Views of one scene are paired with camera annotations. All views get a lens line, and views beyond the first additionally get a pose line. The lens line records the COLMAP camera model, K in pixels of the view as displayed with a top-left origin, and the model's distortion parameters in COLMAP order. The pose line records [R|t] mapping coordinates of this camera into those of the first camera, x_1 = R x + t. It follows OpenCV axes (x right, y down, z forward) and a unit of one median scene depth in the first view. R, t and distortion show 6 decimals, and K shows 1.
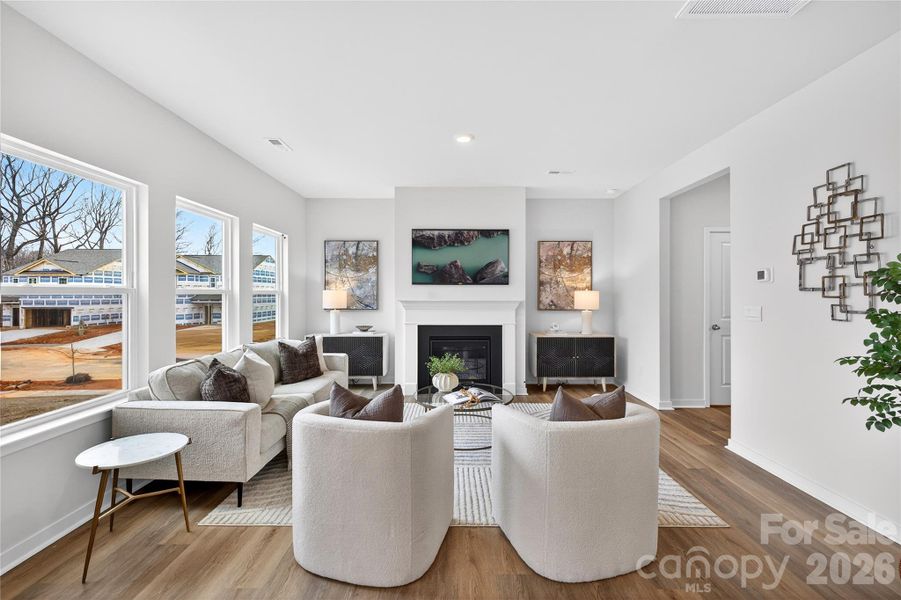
lens RADIAL K [[380.9, 0, 449.2], [0, 380.9, 292.6], [0, 0, 1]] dist [0.011703, -0.002474]
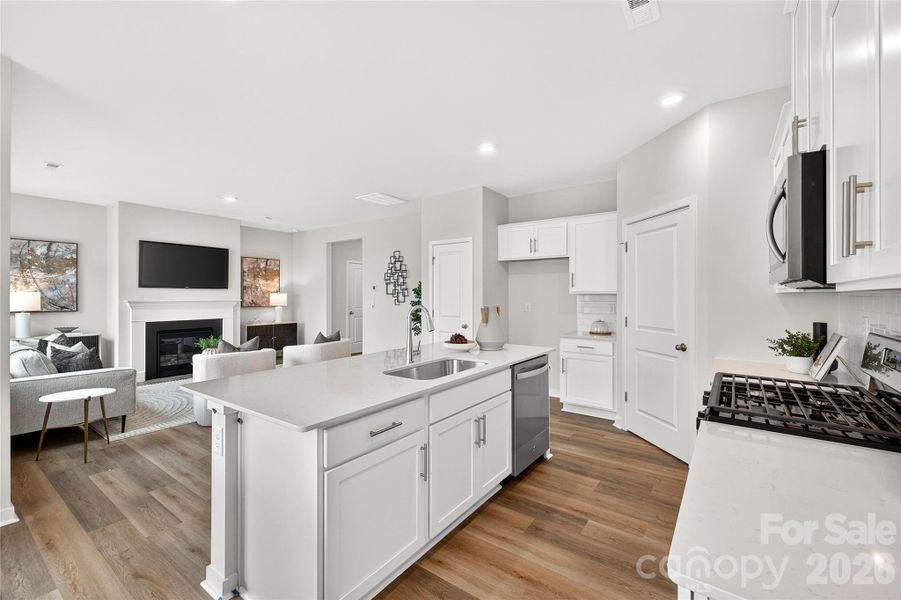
lens RADIAL K [[380.9, 0, 456.7], [0, 380.9, 294.7], [0, 0, 1]] dist [0.011703, -0.002474]
pose [[0.583317, 0.000356, 0.812244, -0.489071], [-0.003029, 0.999994, 0.001737, -0.004787], [-0.812239, -0.003474, 0.583315, -0.483163]]
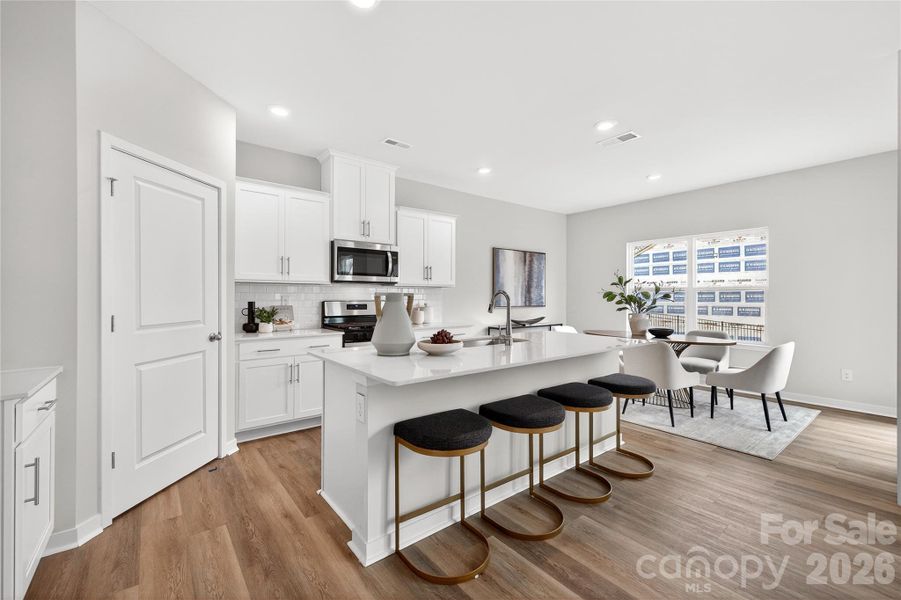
lens RADIAL K [[380.9, 0, 452.1], [0, 380.9, 293.5], [0, 0, 1]] dist [0.011703, -0.002474]
pose [[-0.782084, -0.005843, -0.623145, 0.288826], [0.001121, 0.999941, -0.010783, 0.020892], [0.623172, -0.009132, -0.782032, 0.239494]]
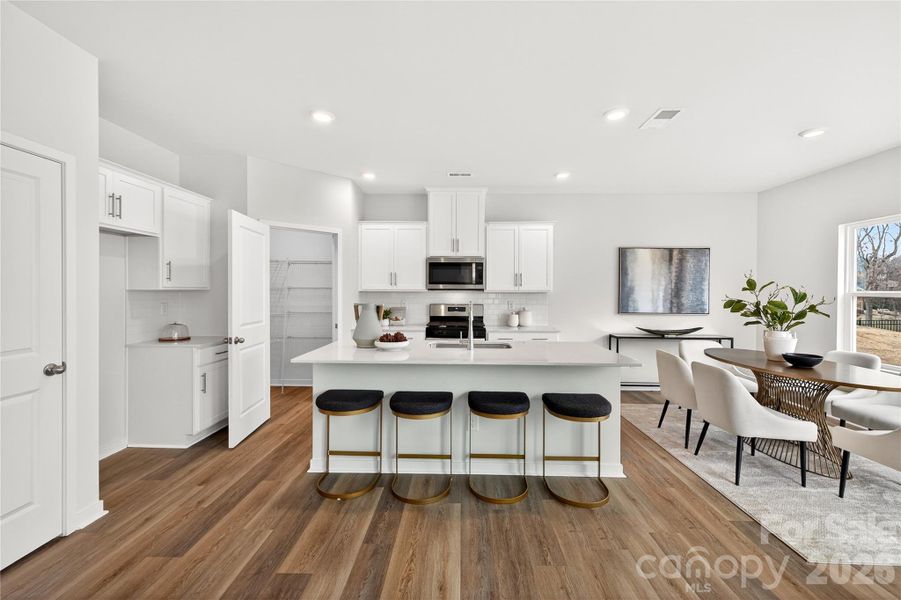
lens RADIAL K [[380.9, 0, 454.6], [0, 380.9, 294.5], [0, 0, 1]] dist [0.011703, -0.002474]
pose [[-0.999667, -0.004876, 0.025352, -0.100894], [-0.004774, 0.999980, 0.004110, -0.003881], [-0.025371, 0.003987, -0.999670, 0.480512]]
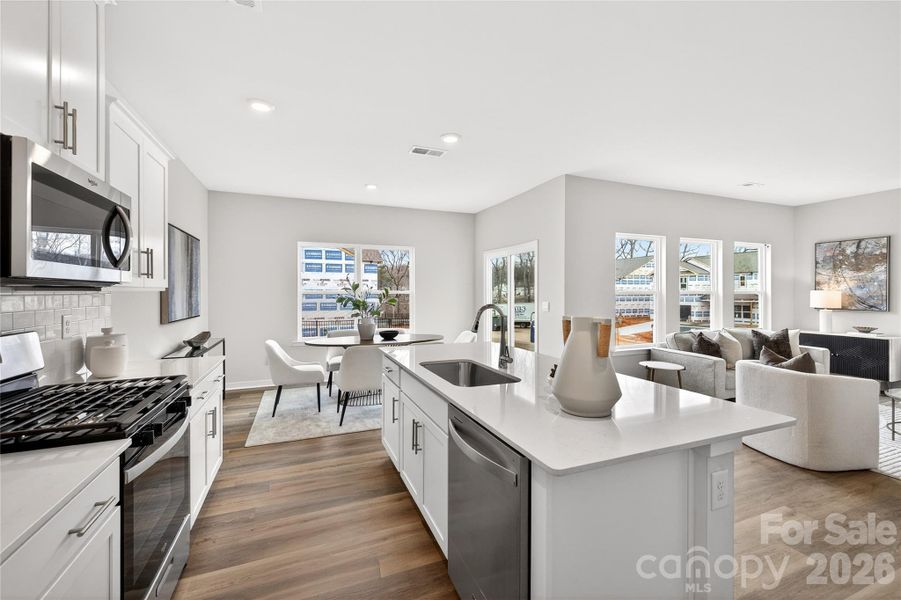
lens RADIAL K [[380.9, 0, 454.3], [0, 380.9, 292.1], [0, 0, 1]] dist [0.011703, -0.002474]
pose [[0.391017, -0.001941, -0.920381, 0.294181], [0.003758, 0.999993, -0.000512, -0.005274], [0.920376, -0.003258, 0.391022, -0.377205]]
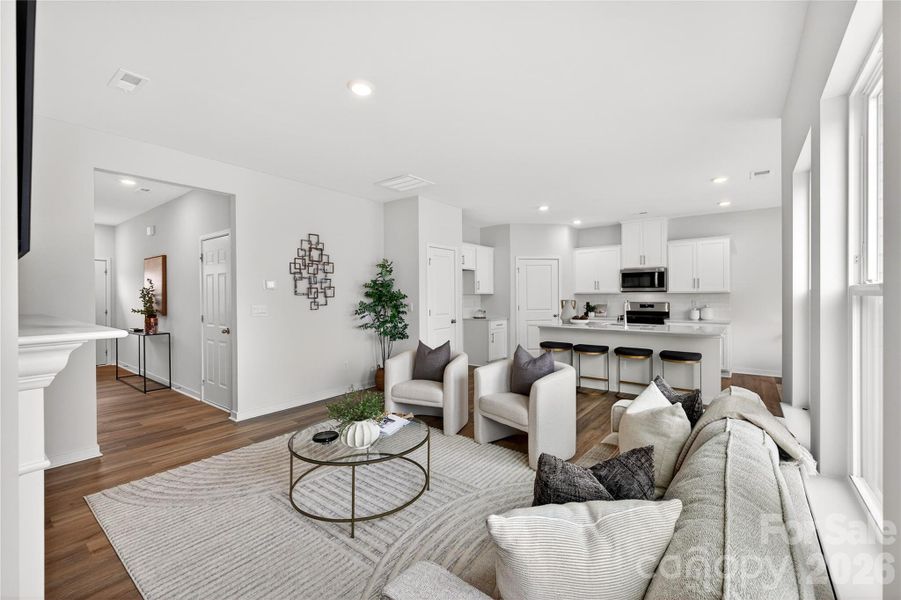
lens RADIAL K [[380.9, 0, 449.8], [0, 380.9, 299.1], [0, 0, 1]] dist [0.011703, -0.002474]
pose [[-0.787238, -0.000999, 0.616649, -0.383463], [0.003708, 0.999973, 0.006354, 0.003181], [-0.616638, 0.007288, -0.787213, 1.018501]]
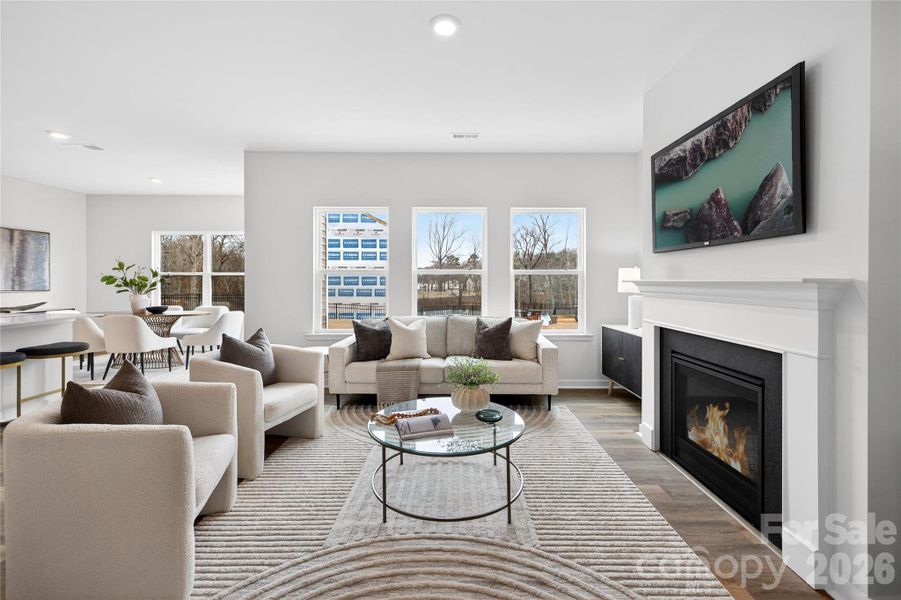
lens RADIAL K [[380.9, 0, 456.9], [0, 380.9, 284.4], [0, 0, 1]] dist [0.011703, -0.002474]
pose [[0.013263, 0.007110, -0.999887, 0.462603], [0.000278, 0.999975, 0.007114, 0.022975], [0.999912, -0.000372, 0.013261, 0.689278]]
